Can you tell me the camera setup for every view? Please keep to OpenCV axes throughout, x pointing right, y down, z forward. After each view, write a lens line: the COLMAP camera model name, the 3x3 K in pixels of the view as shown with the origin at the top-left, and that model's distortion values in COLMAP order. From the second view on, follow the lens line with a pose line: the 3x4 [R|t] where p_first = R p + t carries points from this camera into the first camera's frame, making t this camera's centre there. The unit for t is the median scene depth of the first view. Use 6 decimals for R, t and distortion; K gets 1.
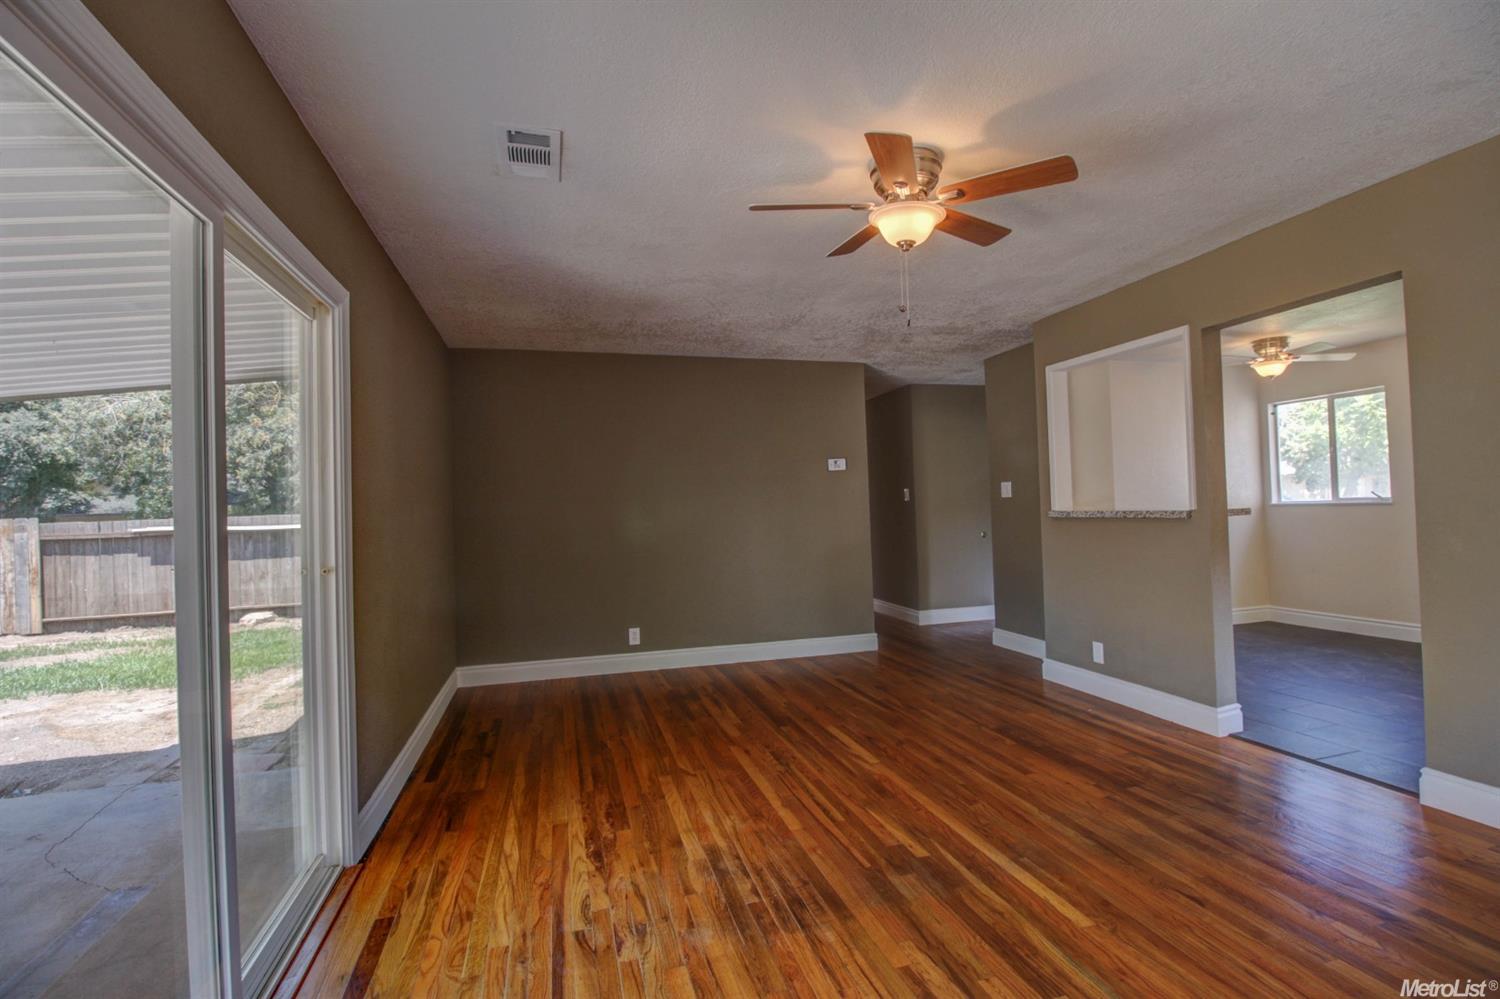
lens RADIAL K [[691.4, 0, 750.3], [0, 691.4, 494.6], [0, 0, 1]] dist [-0.004254, -0.010434]
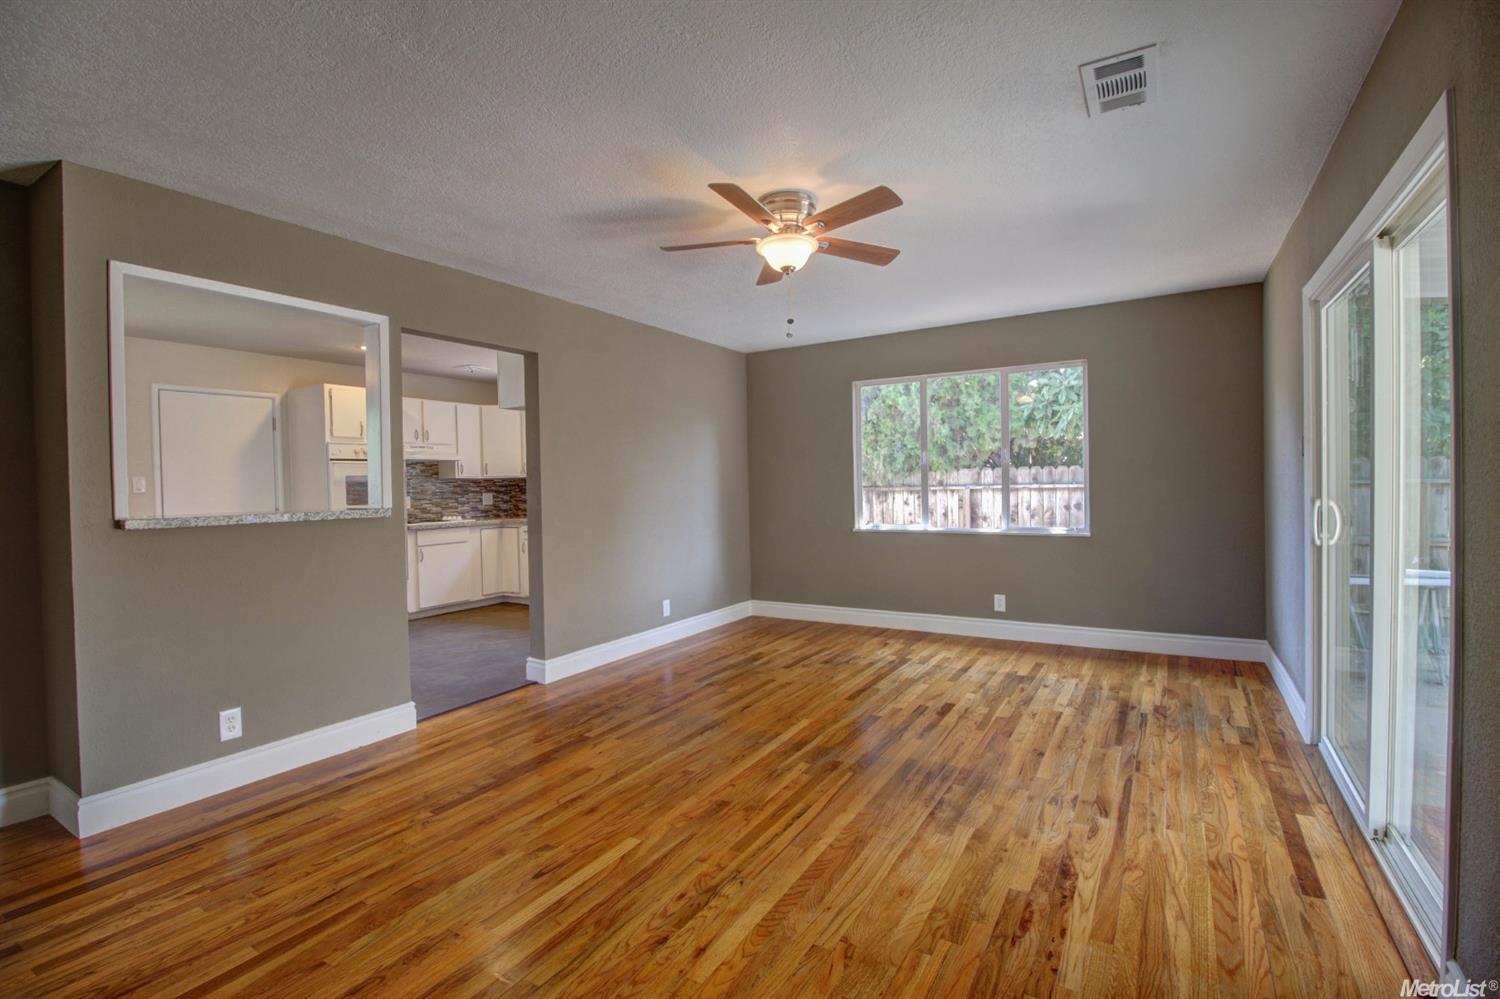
lens RADIAL K [[691.4, 0, 750.8], [0, 691.4, 498.6], [0, 0, 1]] dist [-0.004254, -0.010434]
pose [[-0.684138, 0.028279, 0.728804, -0.571262], [0.027390, 0.999539, -0.013073, 0.048867], [-0.728838, 0.011018, -0.684597, 1.797104]]
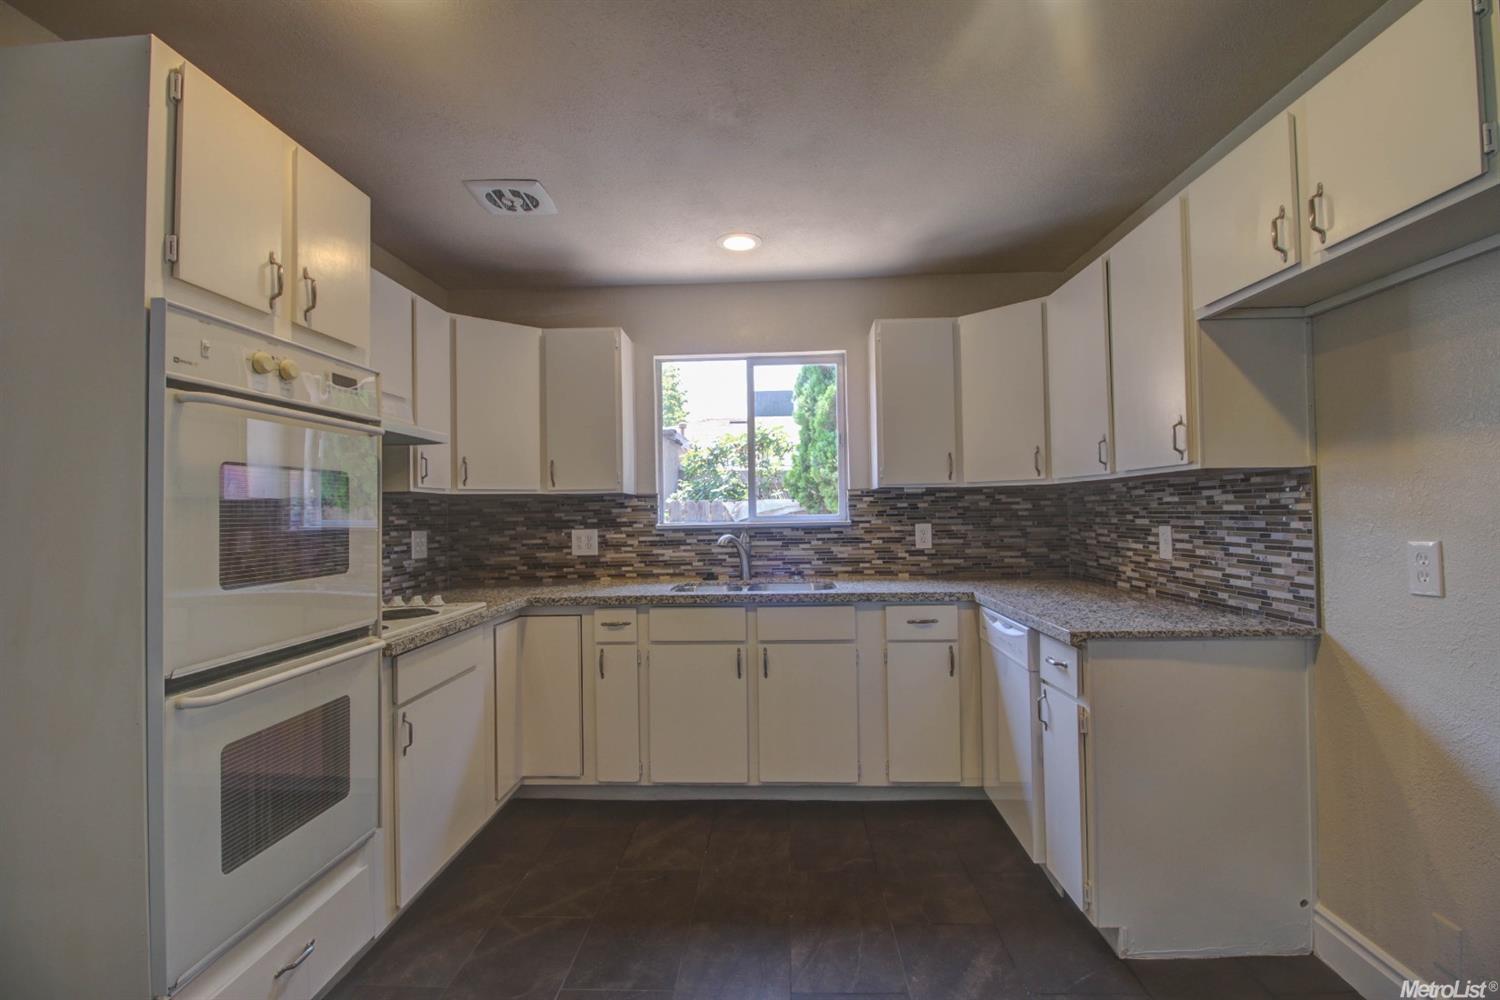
lens RADIAL K [[691.4, 0, 752.6], [0, 691.4, 494.7], [0, 0, 1]] dist [-0.004254, -0.010434]
pose [[-0.950824, 0.051510, 0.305418, 1.478224], [0.037673, 0.997986, -0.051030, -0.025389], [-0.307432, -0.037014, -0.950850, 1.583586]]
